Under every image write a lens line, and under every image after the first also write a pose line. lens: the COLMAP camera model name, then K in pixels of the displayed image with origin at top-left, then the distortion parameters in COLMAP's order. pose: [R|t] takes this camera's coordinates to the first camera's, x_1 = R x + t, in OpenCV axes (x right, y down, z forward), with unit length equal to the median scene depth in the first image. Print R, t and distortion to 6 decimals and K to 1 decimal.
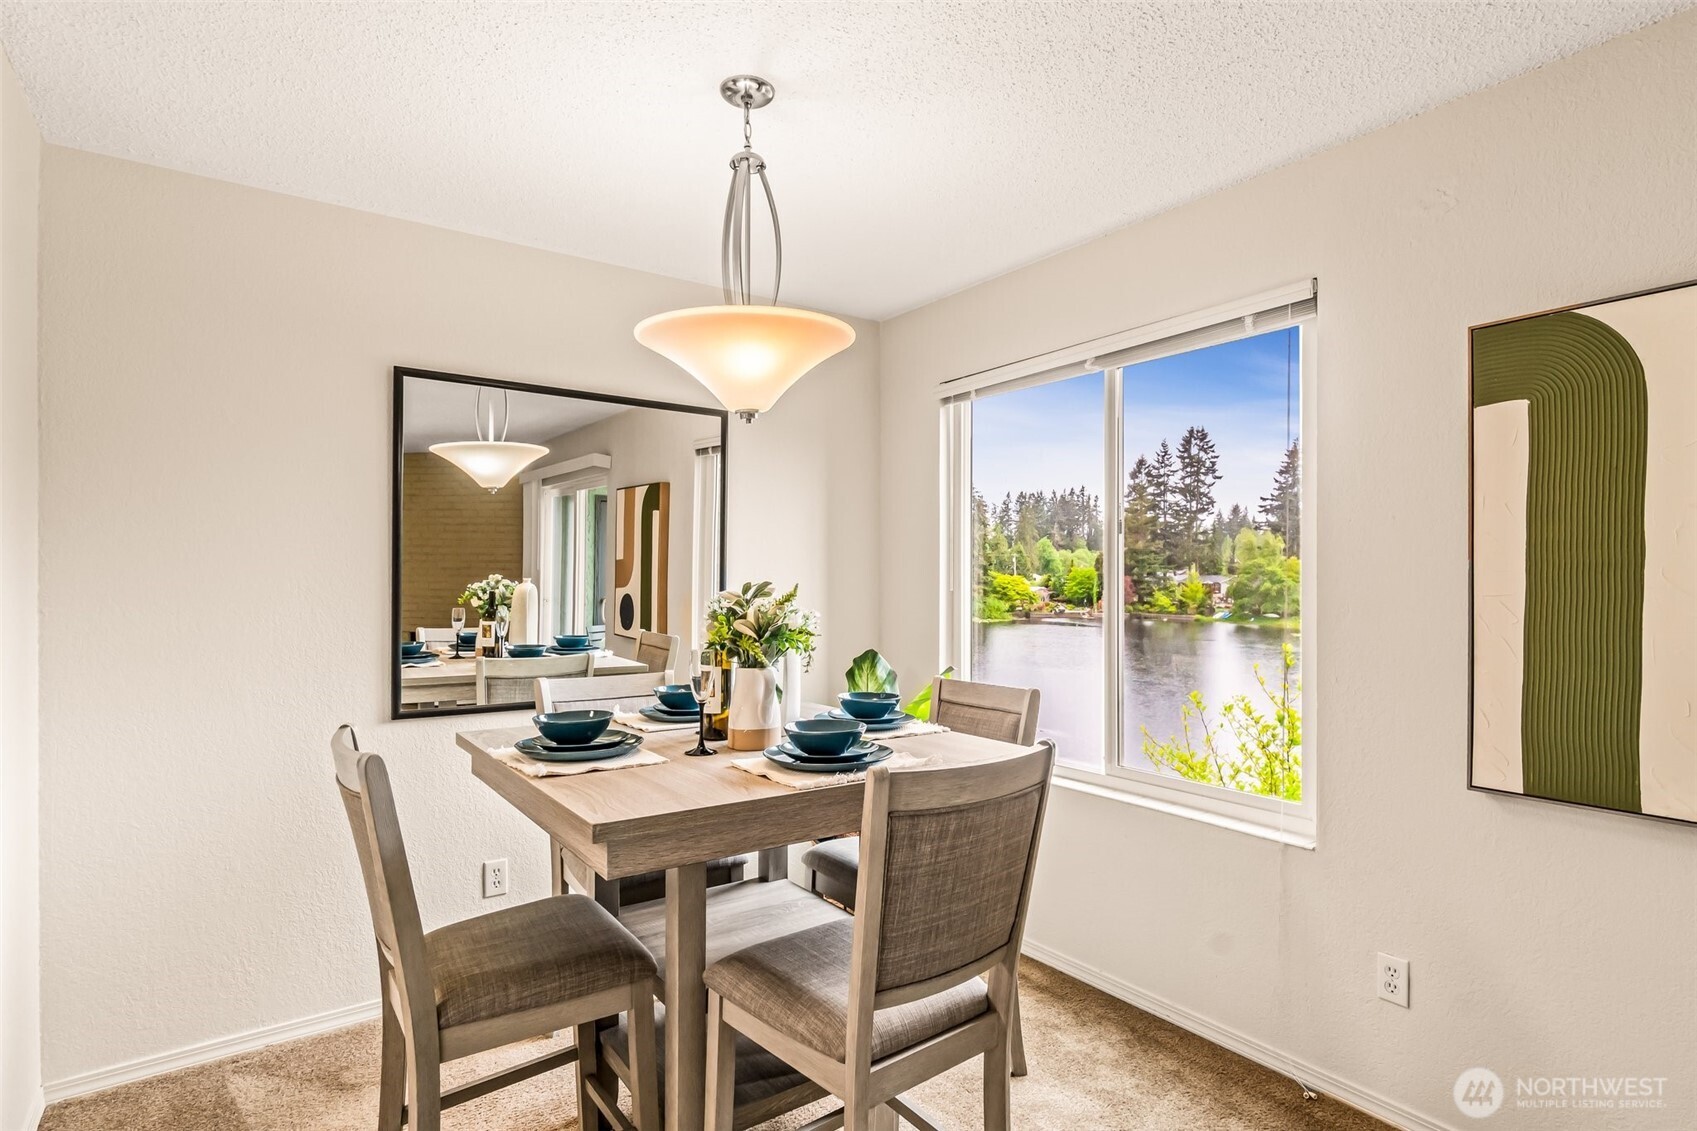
lens RADIAL K [[863.3, 0, 868.6], [0, 863.3, 588.6], [0, 0, 1]] dist [-0.012056, -0.000073]
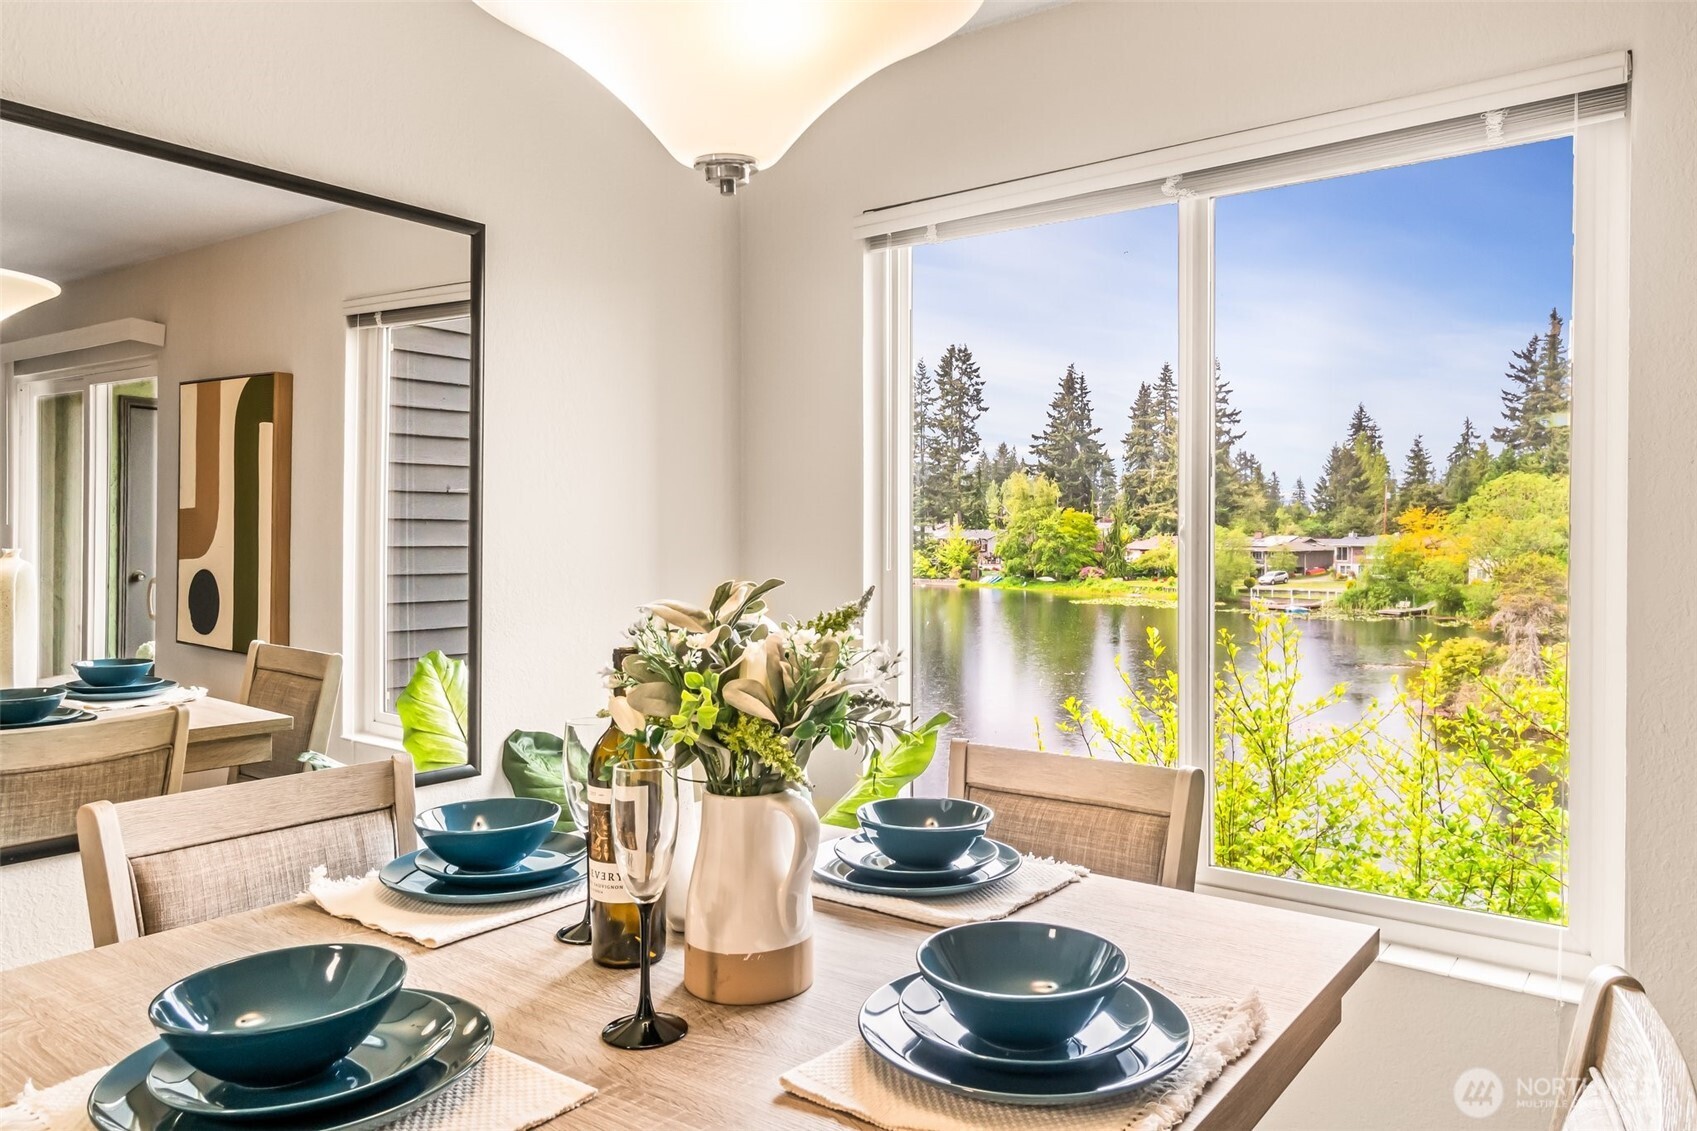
lens RADIAL K [[1142.9, 0, 899.1], [0, 1142.9, 558.2], [0, 0, 1]] dist [-0.016806, 0.000736]
pose [[0.951040, -0.005849, 0.309013, -0.091182], [0.002848, 0.999944, 0.010162, -0.009266], [-0.309056, -0.008784, 0.951003, 0.182757]]
